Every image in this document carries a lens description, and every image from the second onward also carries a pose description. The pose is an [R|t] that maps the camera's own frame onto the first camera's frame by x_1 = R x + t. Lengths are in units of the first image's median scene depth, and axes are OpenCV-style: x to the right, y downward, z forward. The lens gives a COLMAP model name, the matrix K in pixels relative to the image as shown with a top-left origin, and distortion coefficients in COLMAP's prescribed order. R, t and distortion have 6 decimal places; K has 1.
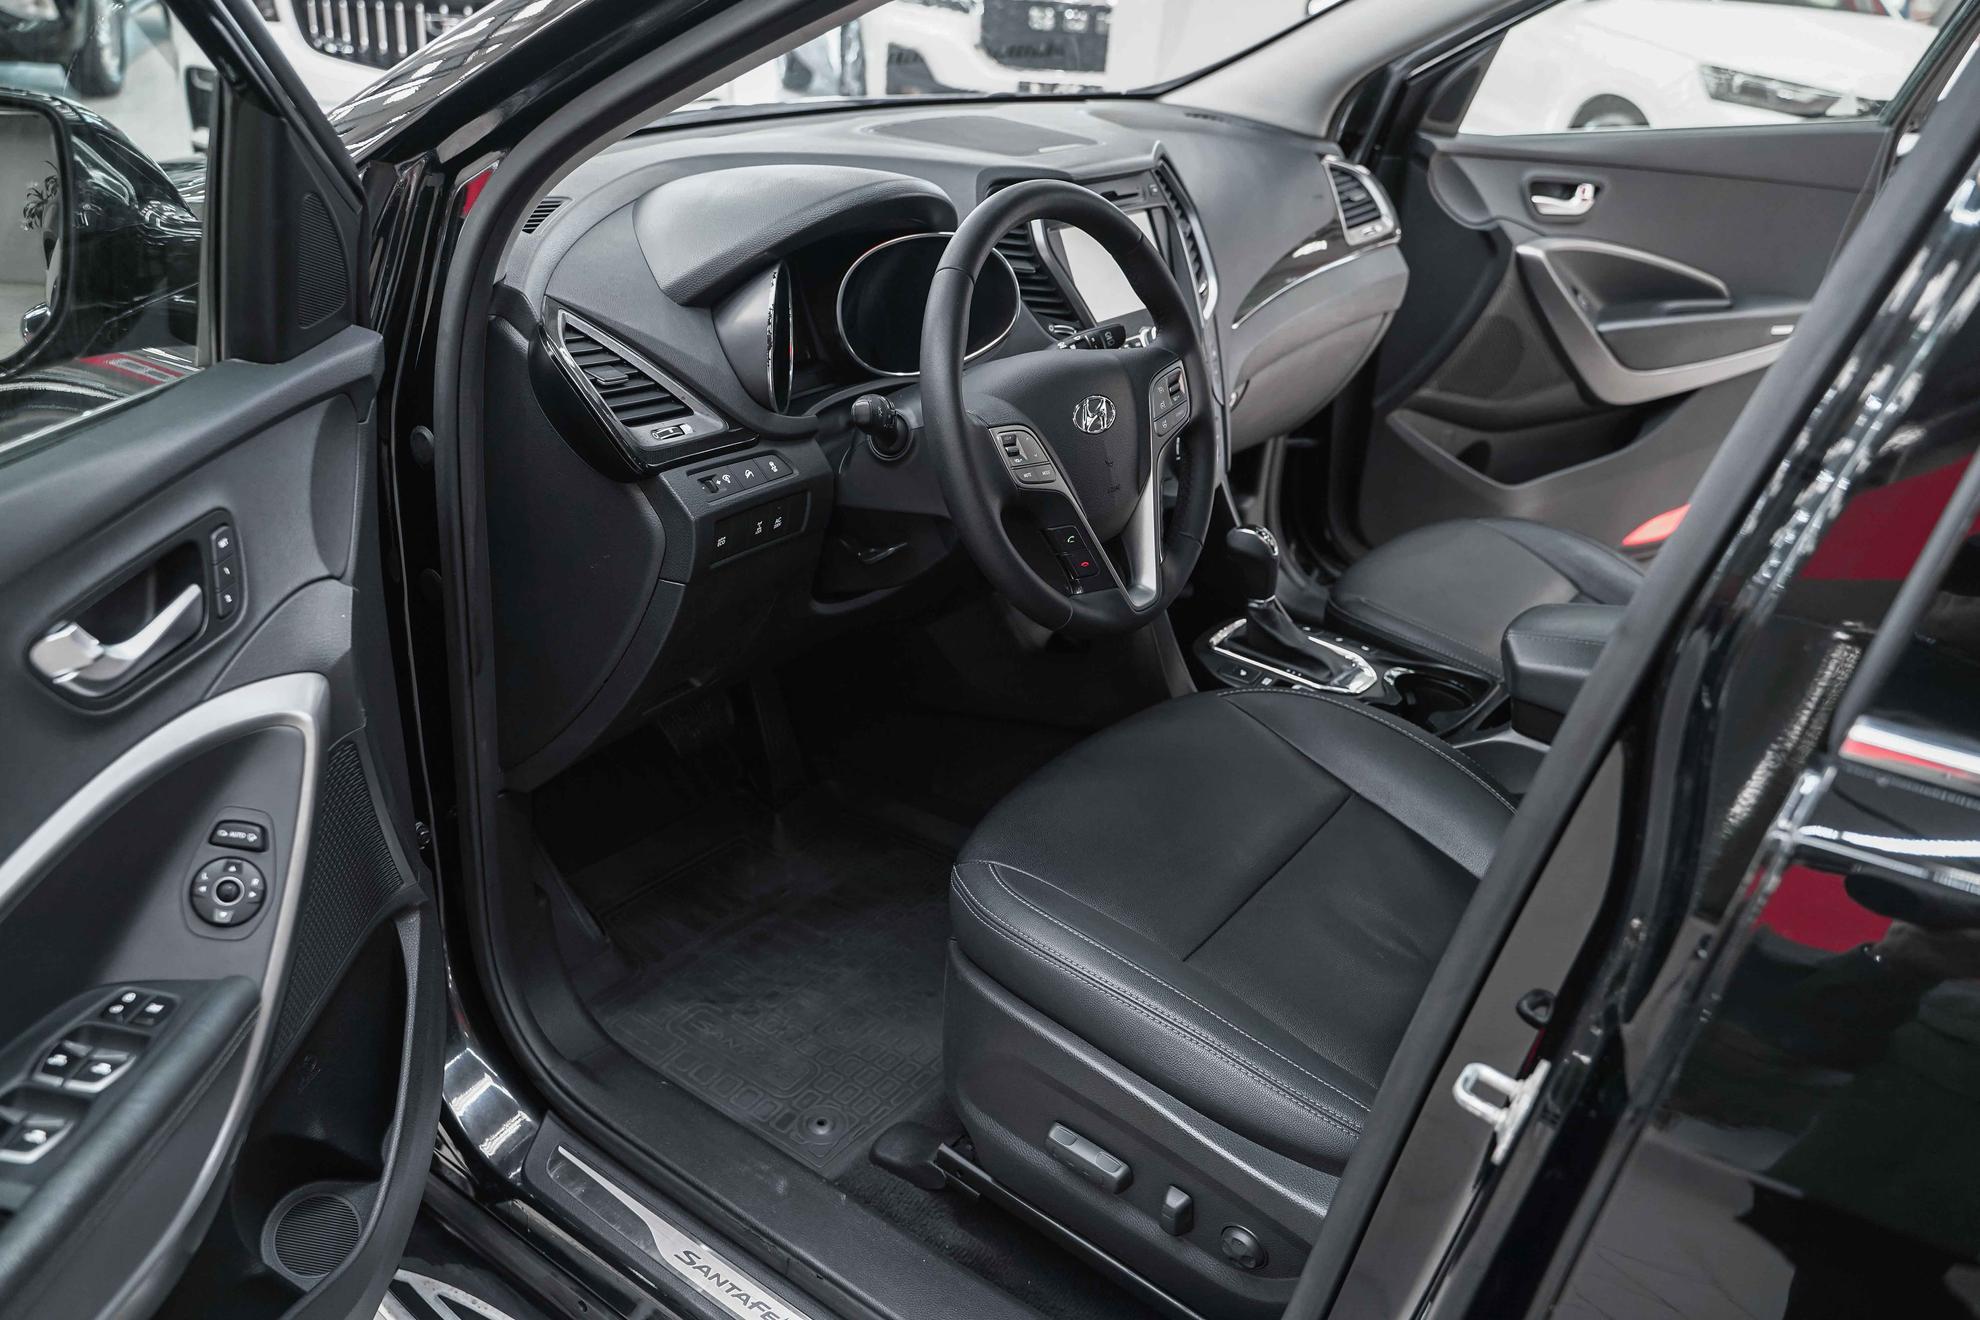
lens RADIAL K [[1592.8, 0, 999.1], [0, 1592.8, 652.1], [0, 0, 1]] dist [-0.011839, 0.000679]
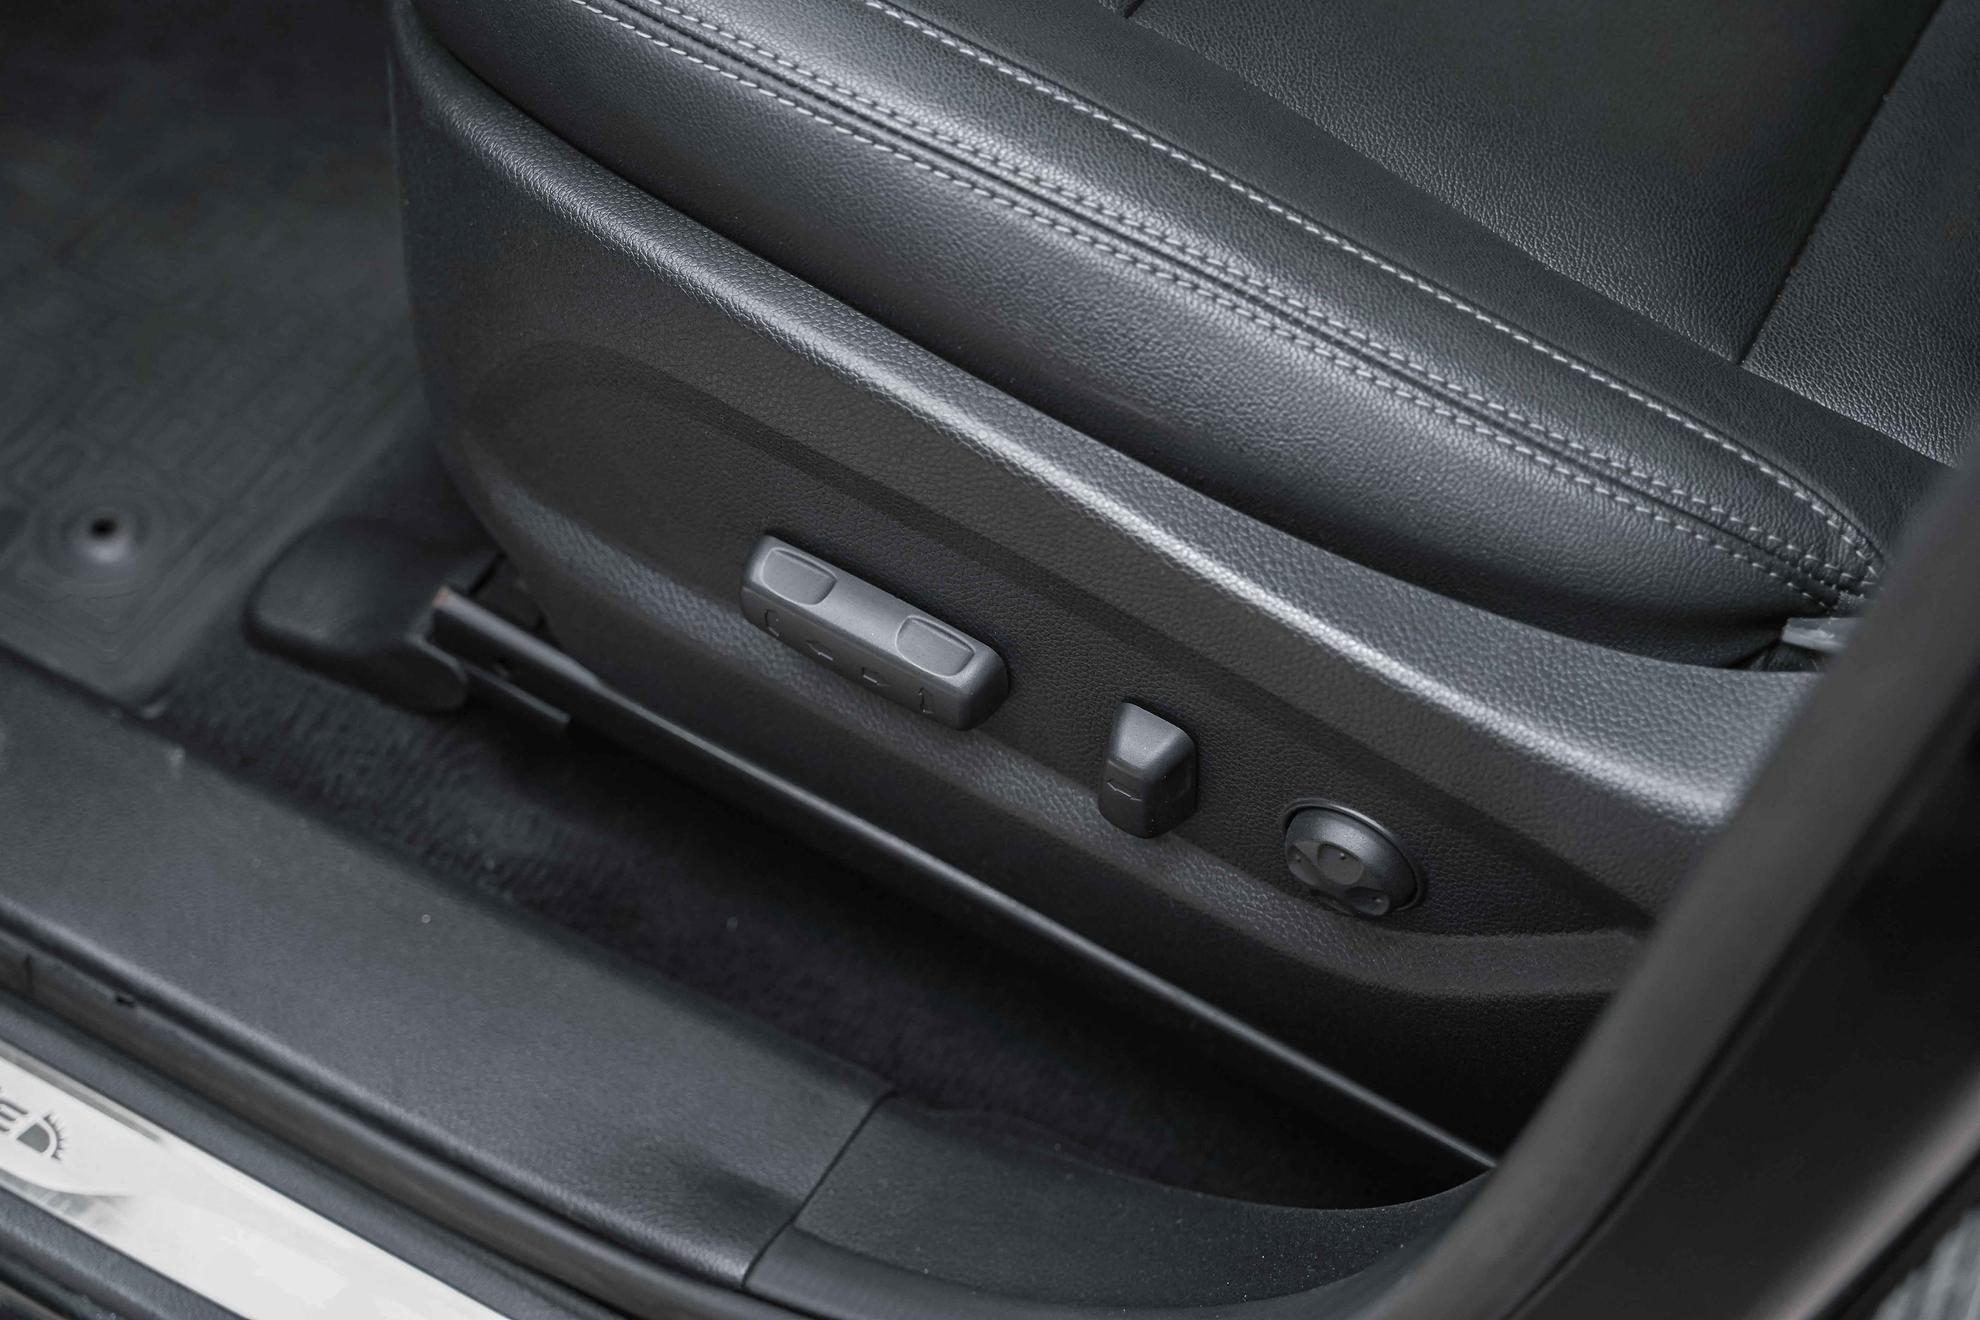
lens RADIAL K [[3240.7, 0, 990.0], [0, 3240.7, 660.0], [0, 0, 1]] dist [-0.007288, -0.030854]
pose [[0.991866, -0.096536, 0.082965, 0.022015], [0.053276, 0.906795, 0.418192, 0.039119], [-0.115603, -0.410370, 0.904562, 0.359253]]
